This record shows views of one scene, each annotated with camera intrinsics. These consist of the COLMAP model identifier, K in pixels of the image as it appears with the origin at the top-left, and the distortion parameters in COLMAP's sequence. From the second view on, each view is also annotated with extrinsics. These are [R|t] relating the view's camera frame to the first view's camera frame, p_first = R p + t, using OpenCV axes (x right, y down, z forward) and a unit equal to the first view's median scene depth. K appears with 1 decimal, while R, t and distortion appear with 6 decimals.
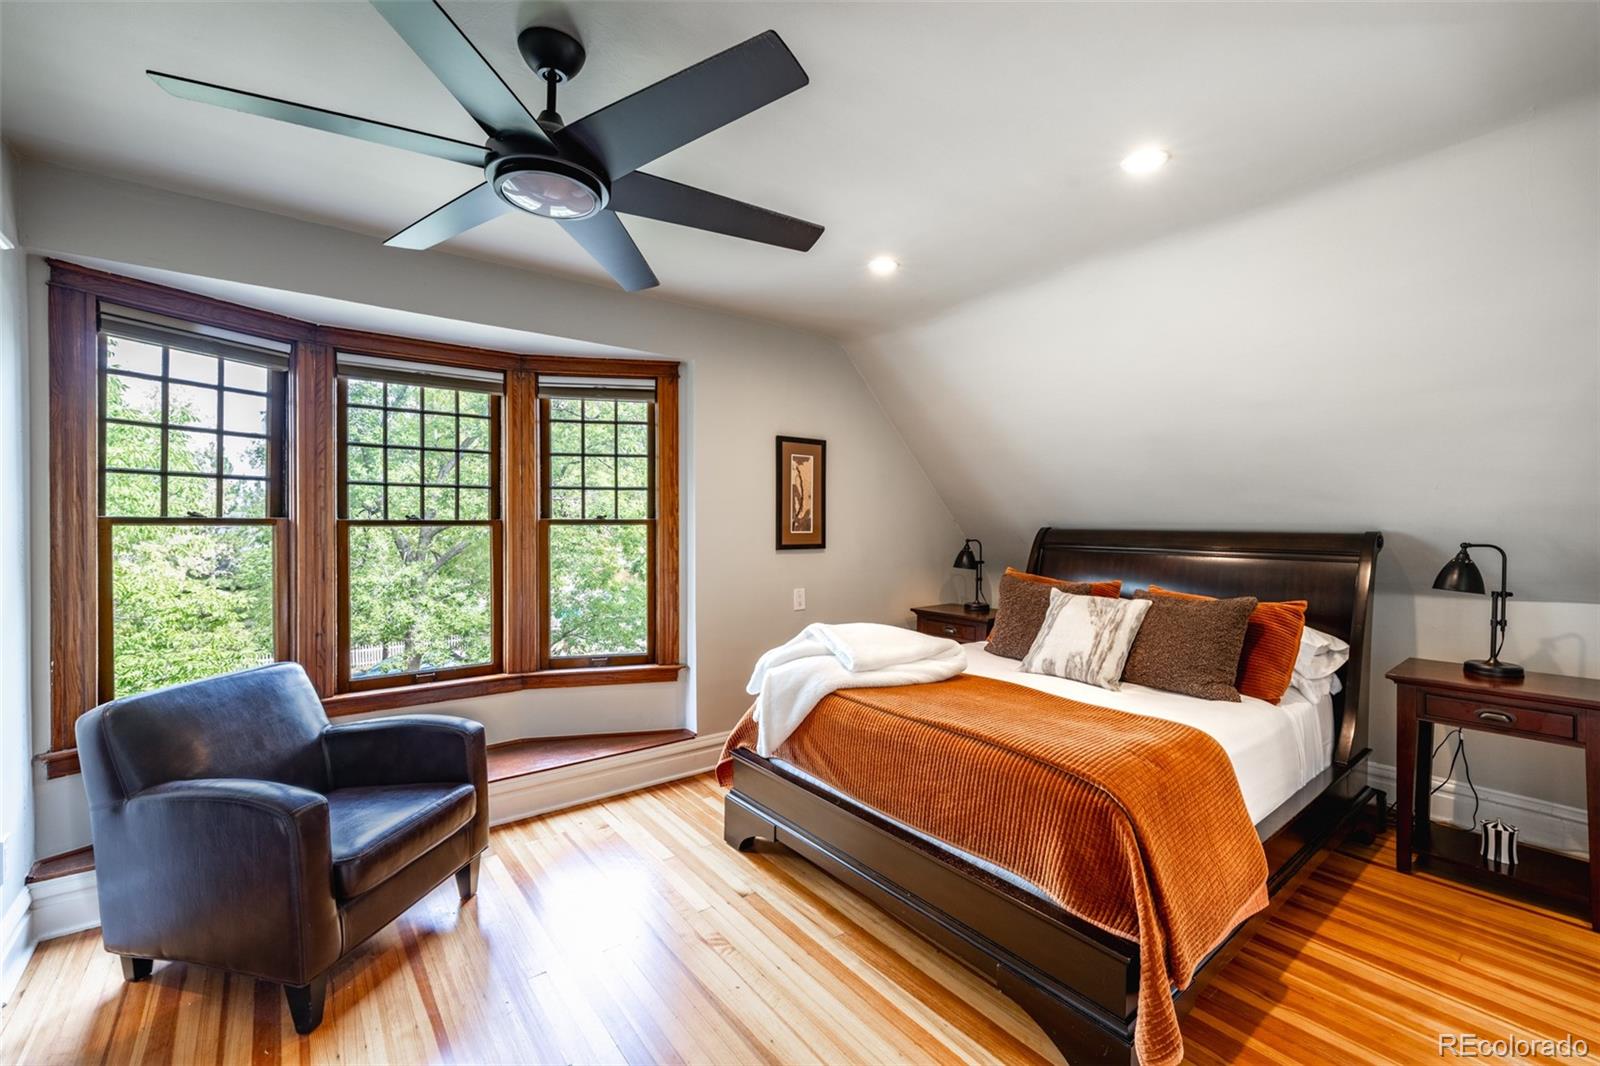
lens RADIAL K [[686.2, 0, 797.9], [0, 686.2, 531.7], [0, 0, 1]] dist [0.001470, 0.000370]
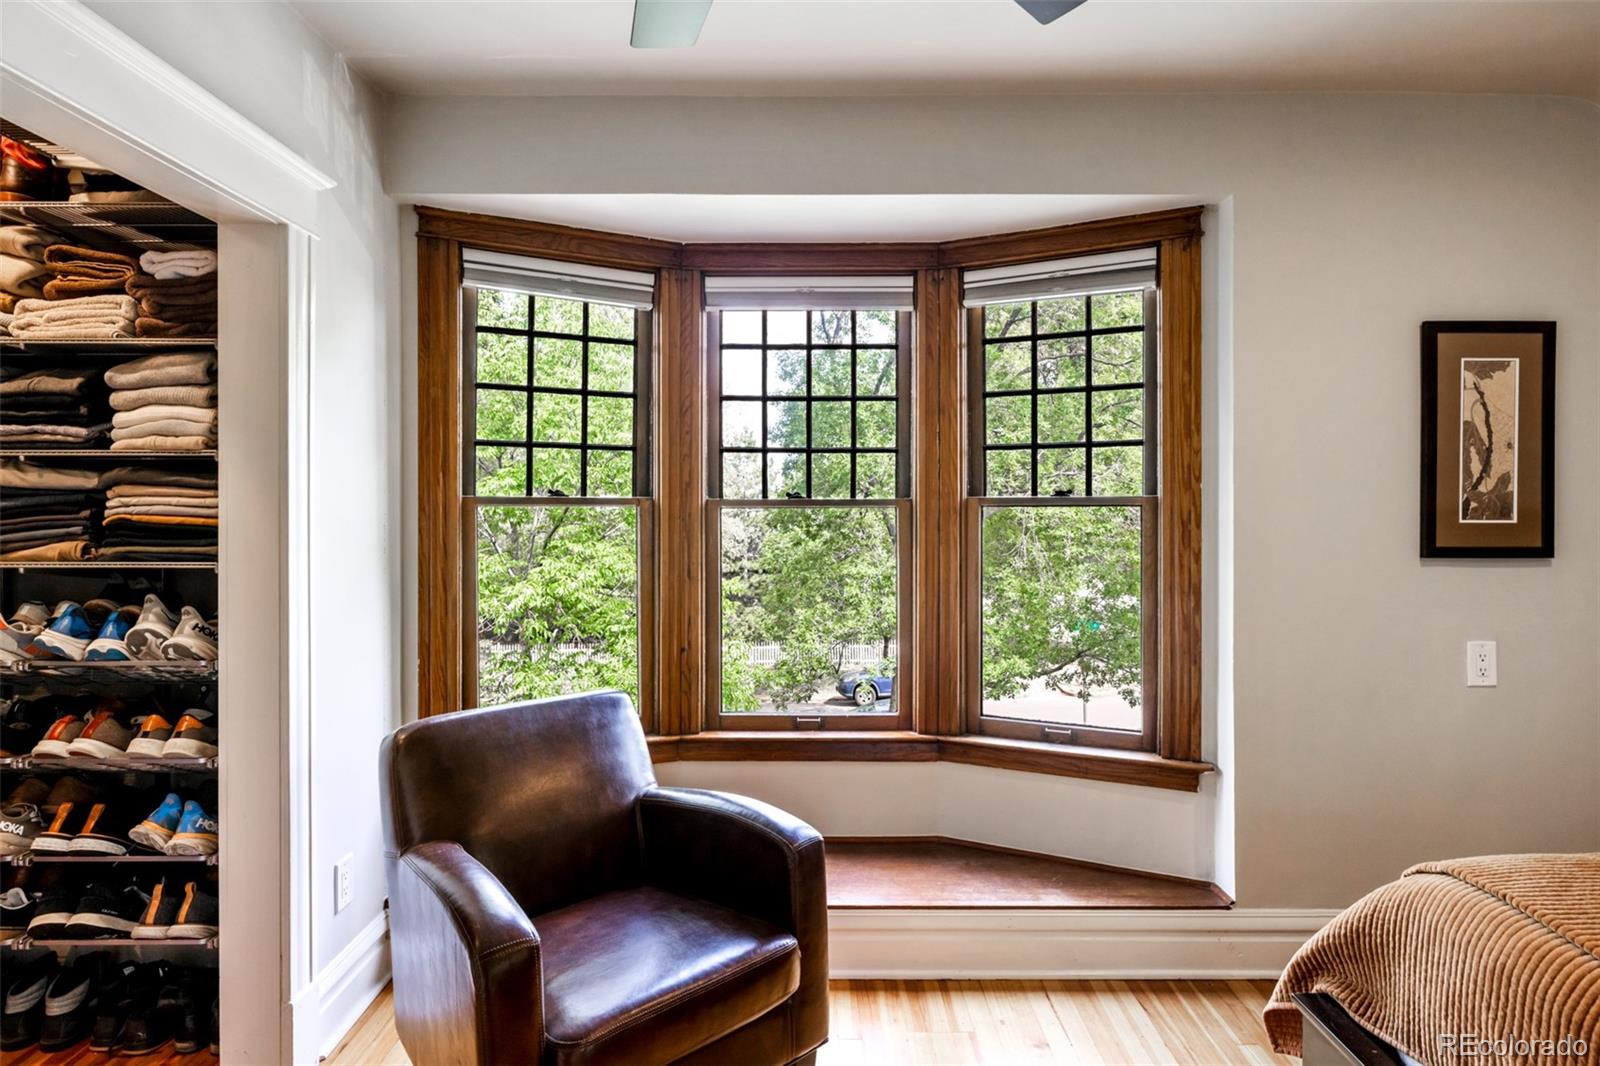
lens RADIAL K [[867.1, 0, 804.2], [0, 867.1, 509.3], [0, 0, 1]] dist [0.000967, 0.000670]
pose [[0.792860, 0.001330, -0.609402, -0.003926], [-0.006949, 0.999952, -0.006859, -0.000364], [0.609364, 0.009673, 0.792832, 0.274654]]
